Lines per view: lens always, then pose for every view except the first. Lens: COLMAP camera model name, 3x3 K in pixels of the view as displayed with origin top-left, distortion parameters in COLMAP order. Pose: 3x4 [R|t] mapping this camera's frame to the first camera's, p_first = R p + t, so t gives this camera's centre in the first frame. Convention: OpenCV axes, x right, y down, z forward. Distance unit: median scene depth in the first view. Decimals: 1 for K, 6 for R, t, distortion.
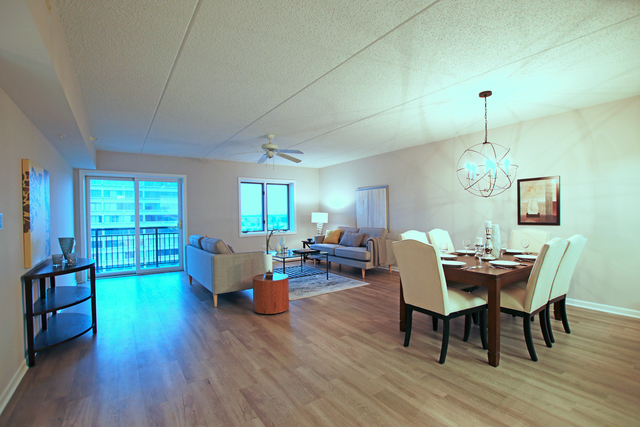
lens RADIAL K [[300.7, 0, 319.8], [0, 300.7, 214.5], [0, 0, 1]] dist [-0.014591, 0.000001]
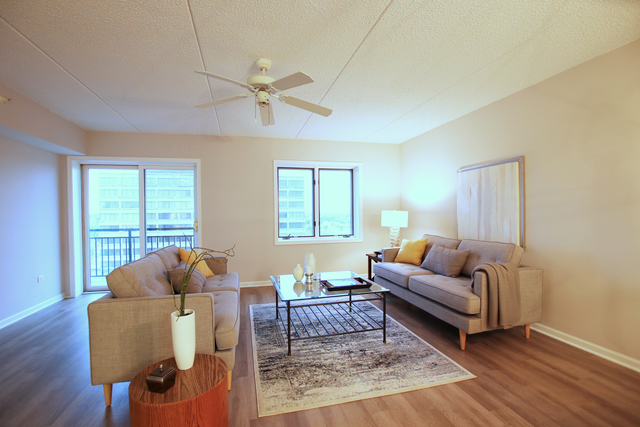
lens RADIAL K [[300.7, 0, 318.7], [0, 300.7, 215.8], [0, 0, 1]] dist [-0.014591, 0.000001]
pose [[0.936797, 0.008320, -0.349773, 0.078072], [-0.004183, 0.999912, 0.012581, -0.002837], [0.349847, -0.010323, 0.936750, 0.391751]]
